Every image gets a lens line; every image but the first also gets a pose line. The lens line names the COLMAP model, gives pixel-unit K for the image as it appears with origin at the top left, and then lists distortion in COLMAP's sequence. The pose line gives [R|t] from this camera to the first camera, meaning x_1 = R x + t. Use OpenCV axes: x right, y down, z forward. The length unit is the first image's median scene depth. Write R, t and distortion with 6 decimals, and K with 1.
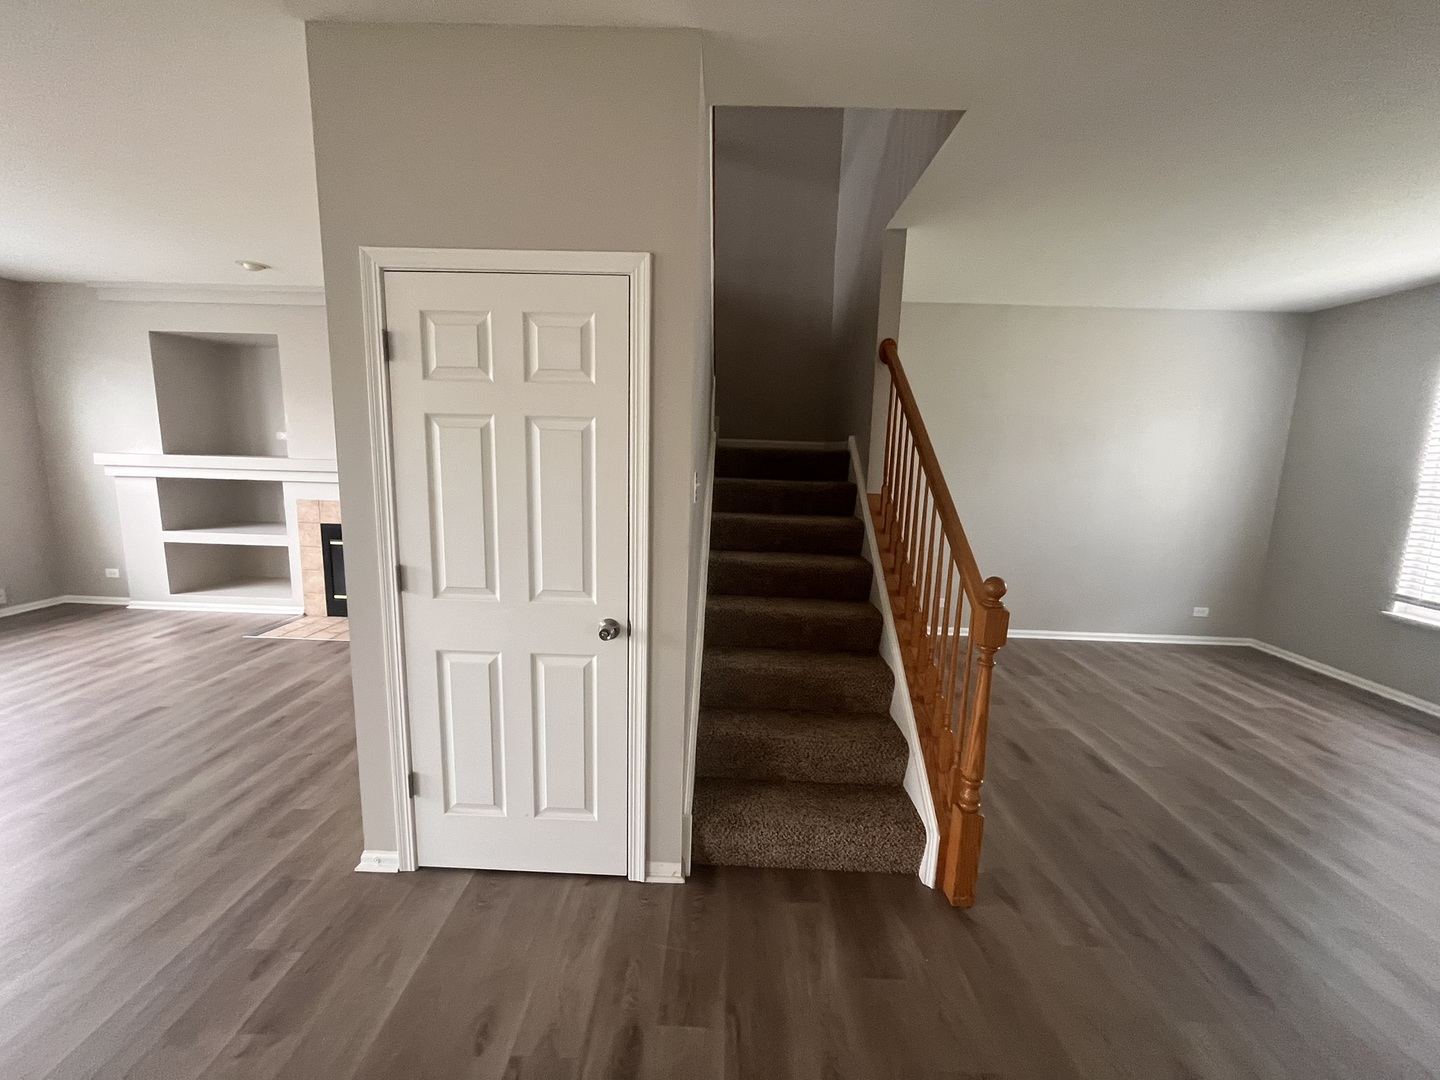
lens RADIAL K [[581.0, 0, 717.2], [0, 581.0, 544.4], [0, 0, 1]] dist [-0.002009, -0.000195]
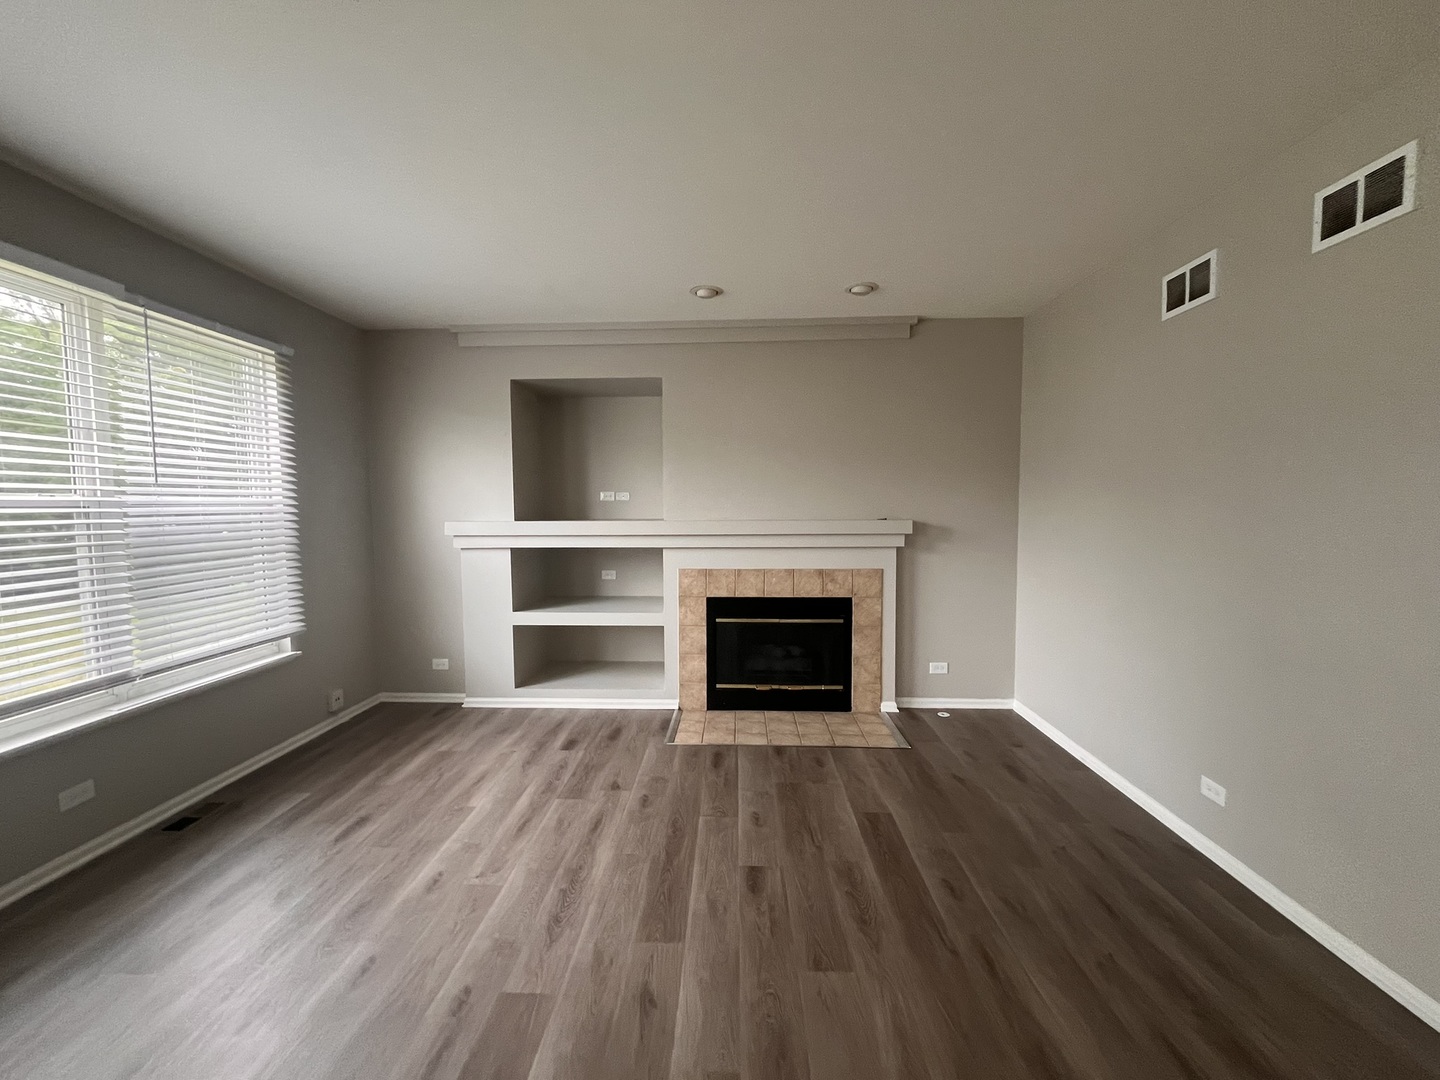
lens RADIAL K [[577.3, 0, 716.5], [0, 577.3, 545.0], [0, 0, 1]] dist [-0.004661, -0.000230]
pose [[0.999246, -0.033113, -0.020262, -0.844613], [0.031060, 0.995049, -0.094406, -0.041265], [0.023287, 0.093705, 0.995328, 0.221825]]
